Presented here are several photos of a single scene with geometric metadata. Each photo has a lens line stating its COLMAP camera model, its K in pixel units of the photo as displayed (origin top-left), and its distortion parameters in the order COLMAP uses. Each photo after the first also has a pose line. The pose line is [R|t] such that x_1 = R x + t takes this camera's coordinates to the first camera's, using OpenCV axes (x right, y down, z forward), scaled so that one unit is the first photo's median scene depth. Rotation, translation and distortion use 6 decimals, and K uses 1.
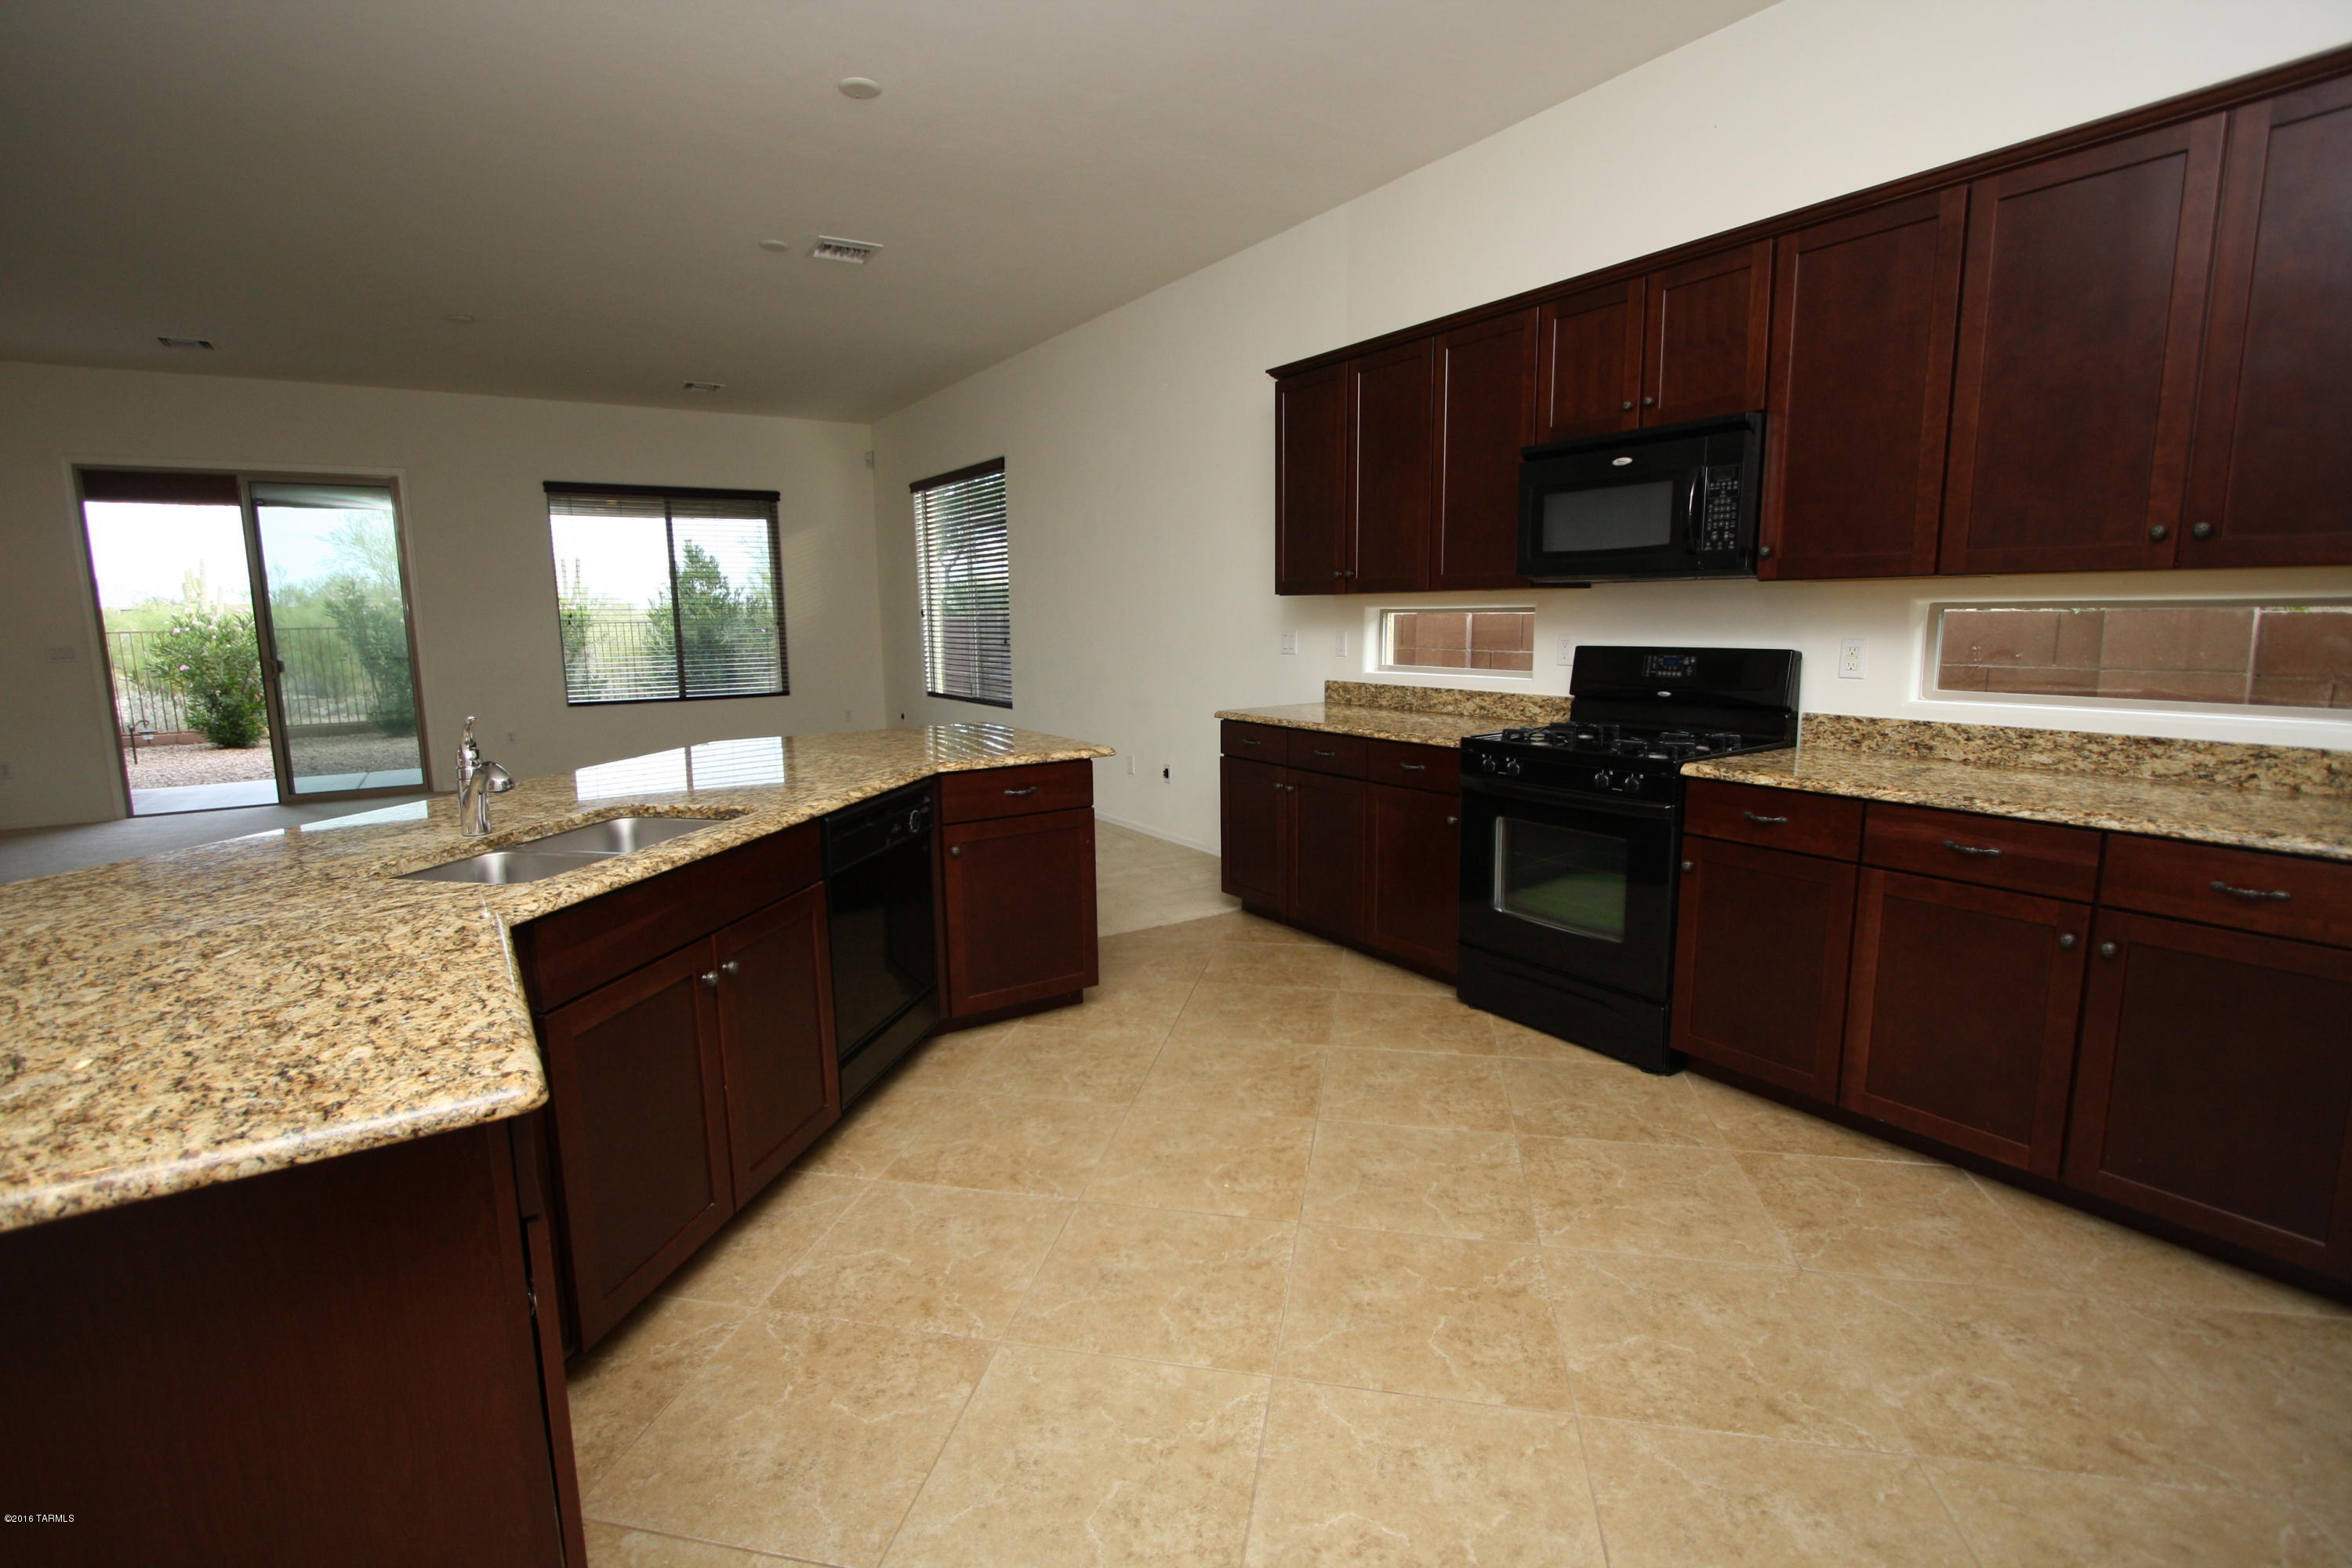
lens RADIAL K [[1093.2, 0, 1164.8], [0, 1093.2, 783.4], [0, 0, 1]] dist [-0.015399, 0.001891]
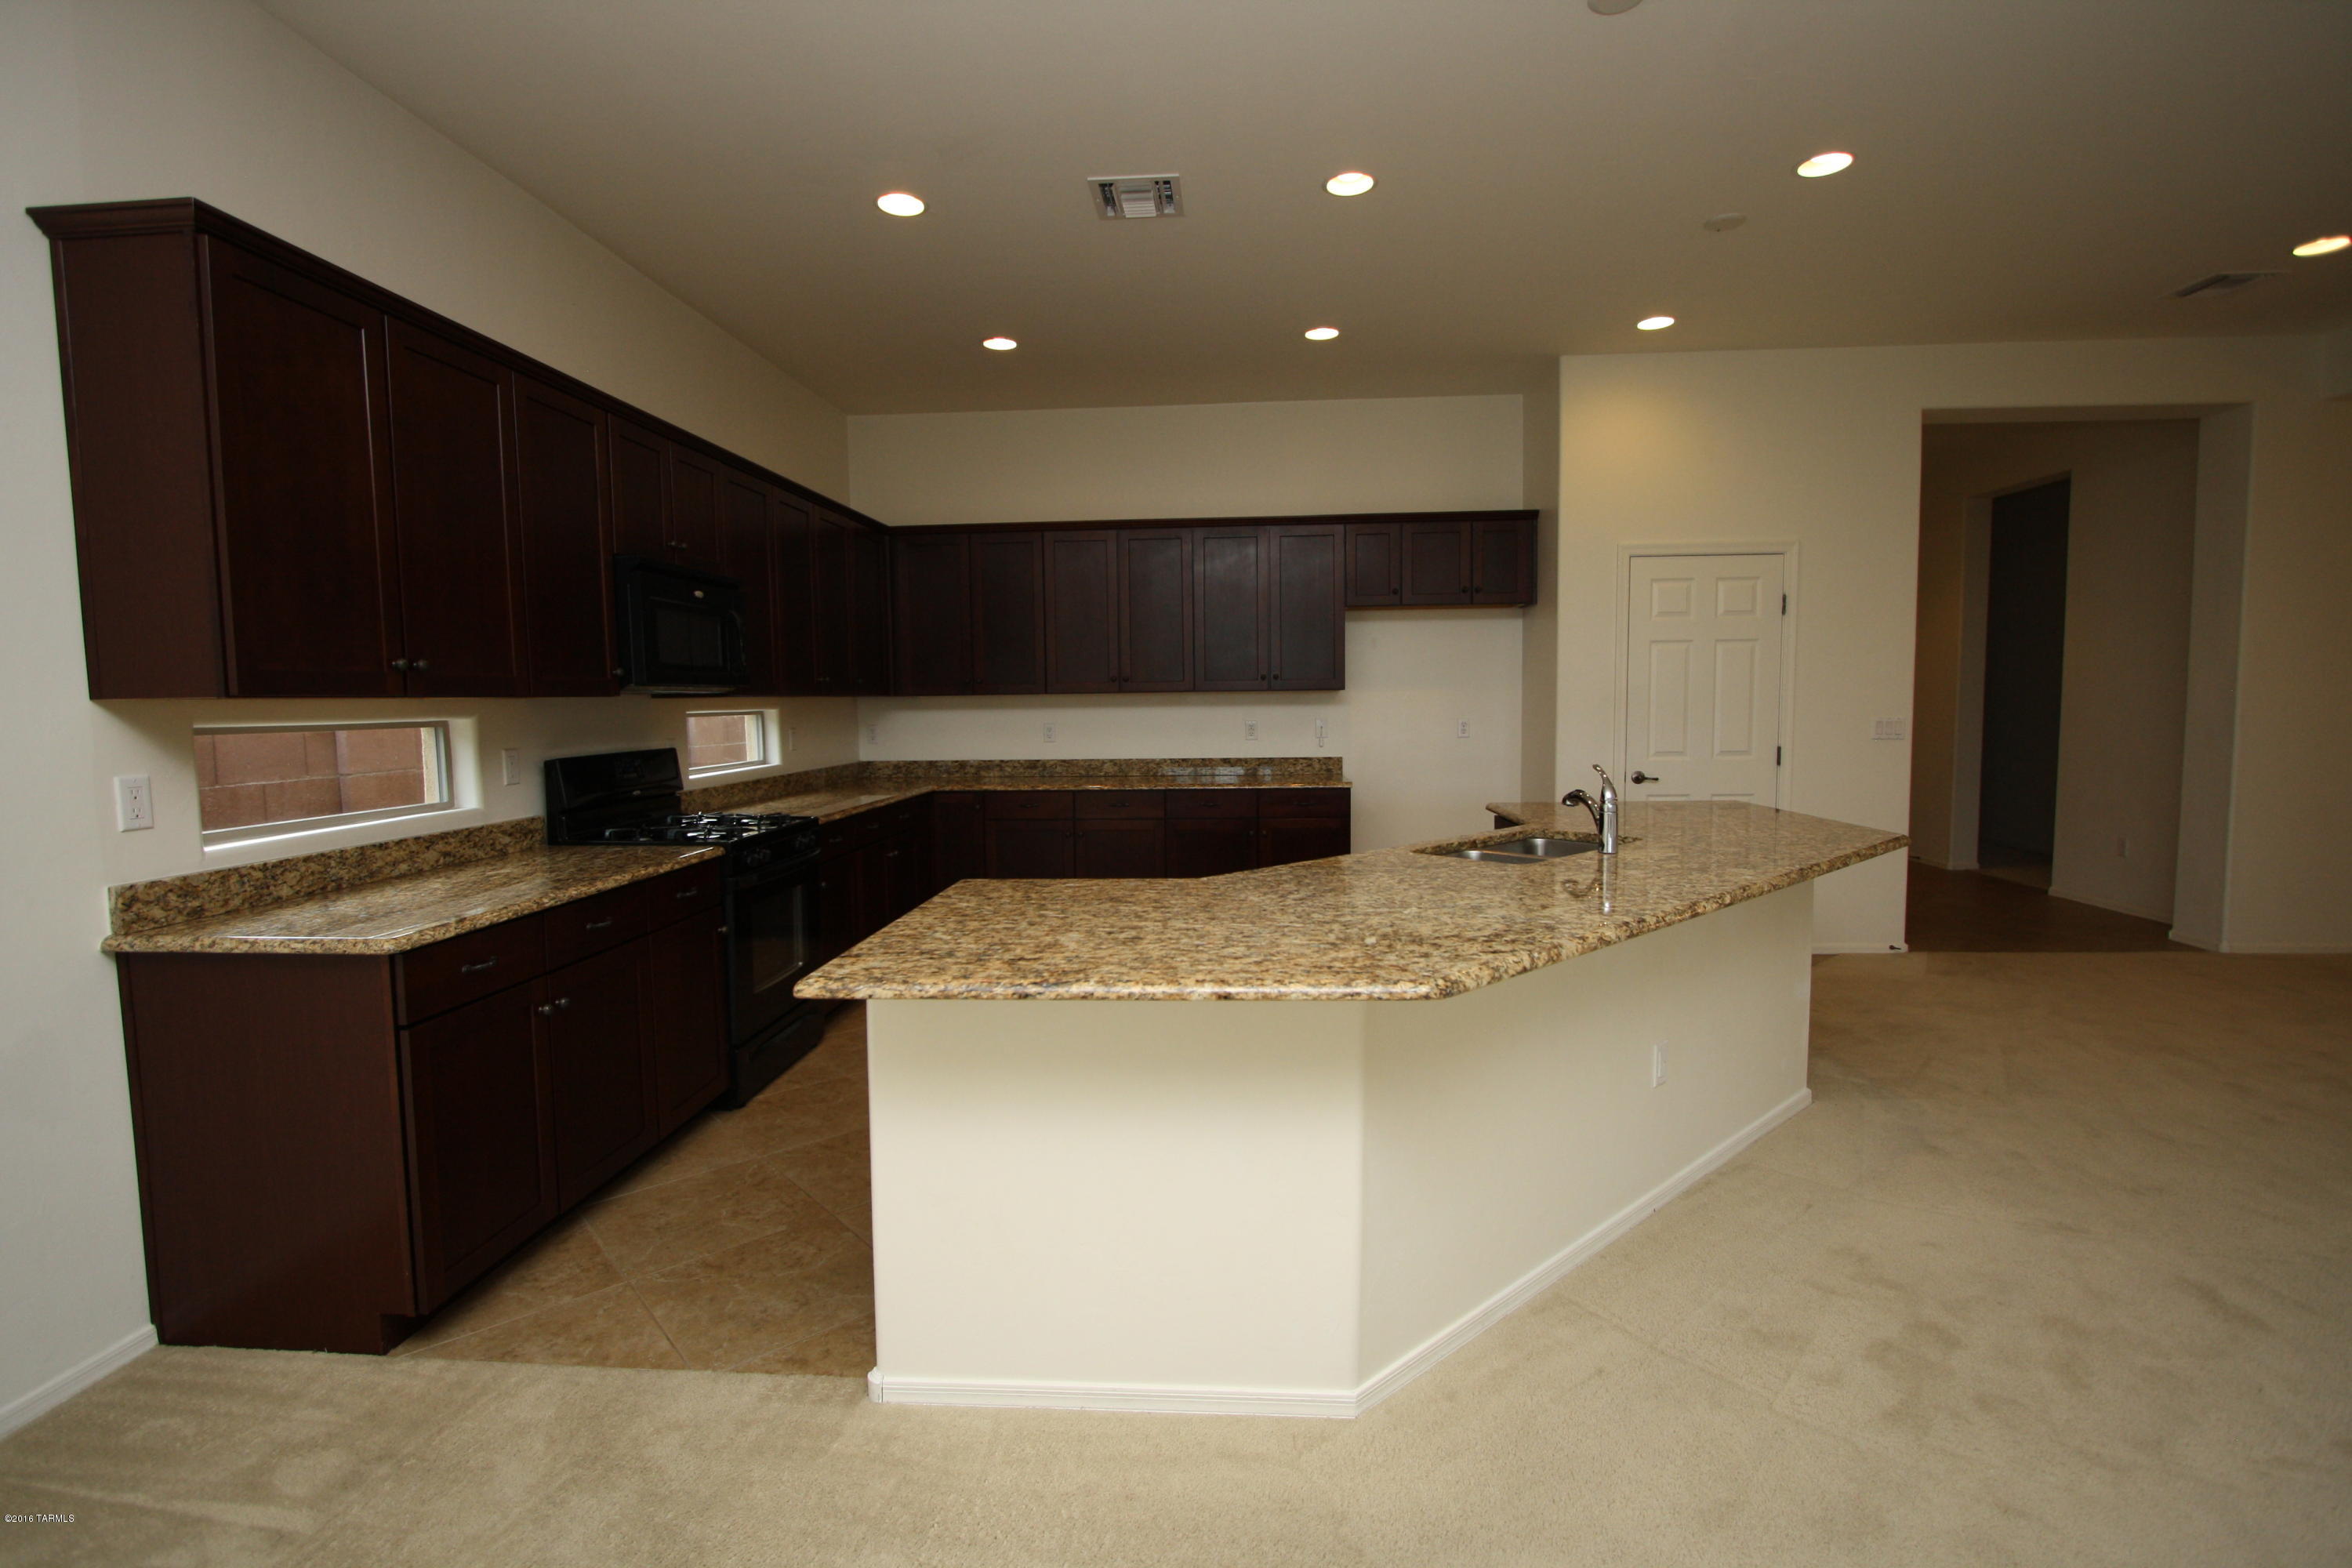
lens RADIAL K [[1093.2, 0, 1172.2], [0, 1093.2, 784.9], [0, 0, 1]] dist [-0.015399, 0.001891]
pose [[-0.800005, -0.020811, 0.599633, -0.770109], [0.119440, 0.973872, 0.193150, -0.280865], [-0.587986, 0.226141, -0.776617, 1.797798]]
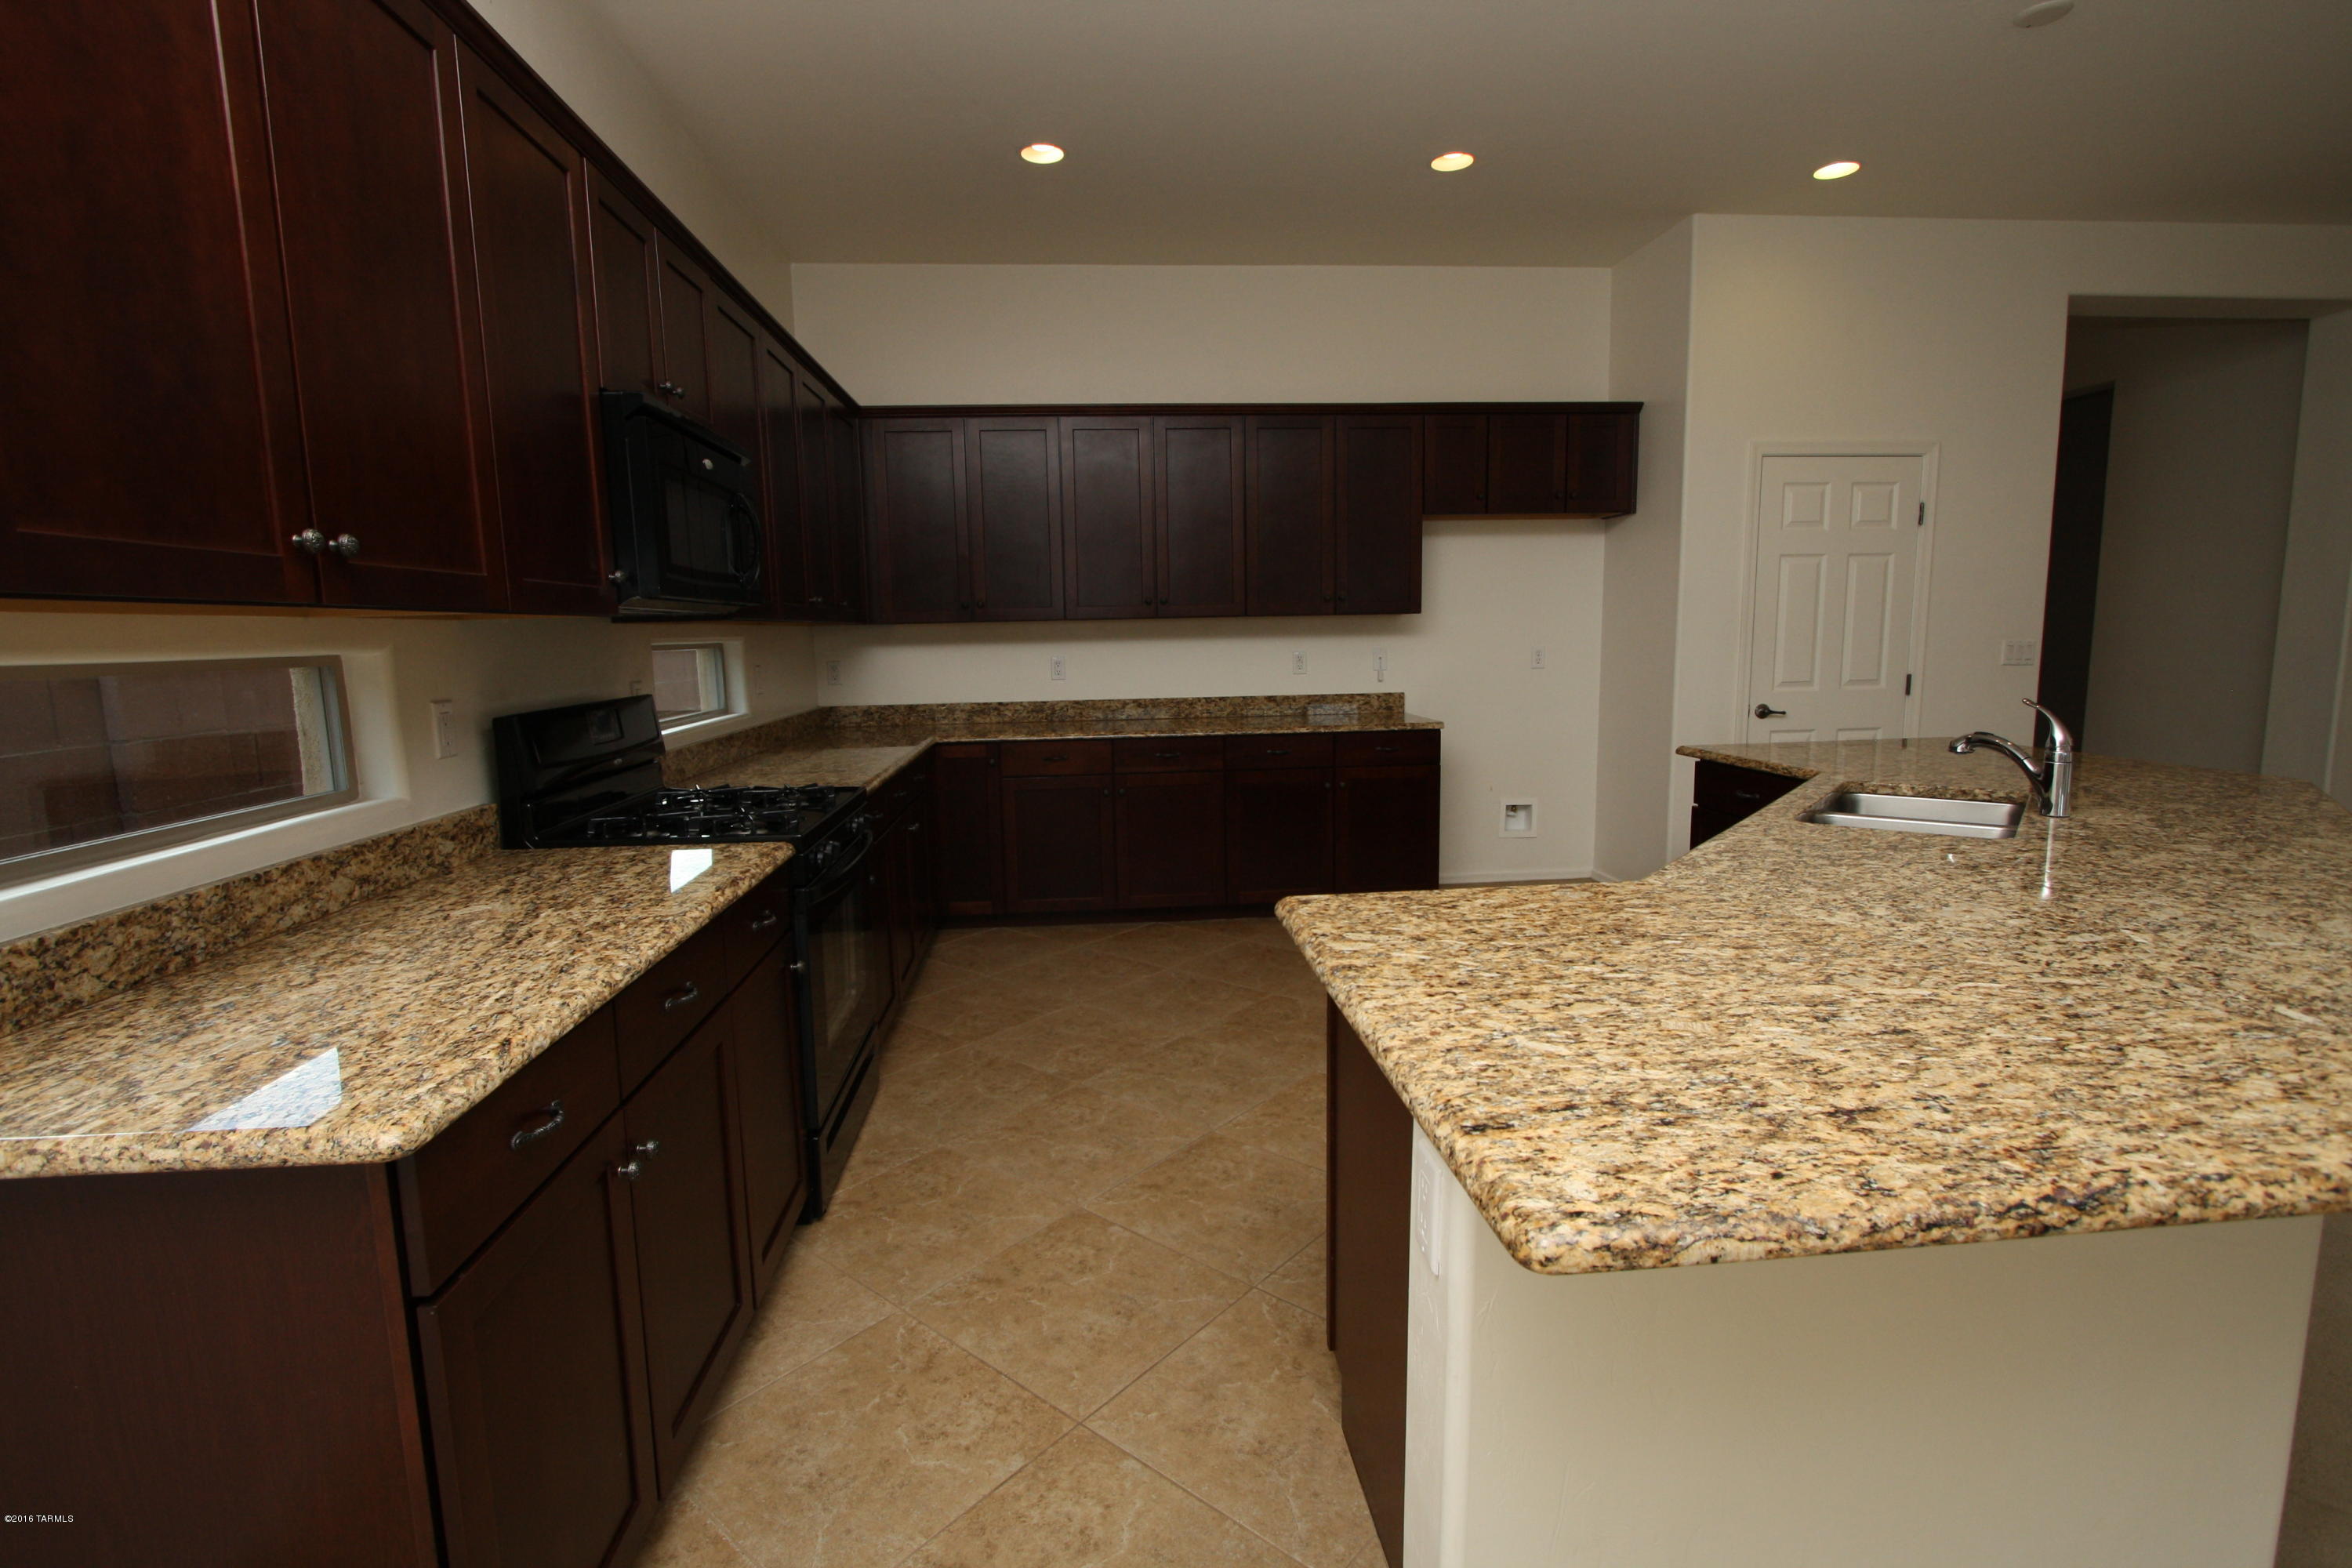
lens RADIAL K [[1093.2, 0, 1165.0], [0, 1093.2, 782.8], [0, 0, 1]] dist [-0.015399, 0.001891]
pose [[-0.879275, -0.031692, 0.475258, -0.282553], [0.108025, 0.958516, 0.263775, -0.264689], [-0.463902, 0.283270, -0.839376, 1.704097]]
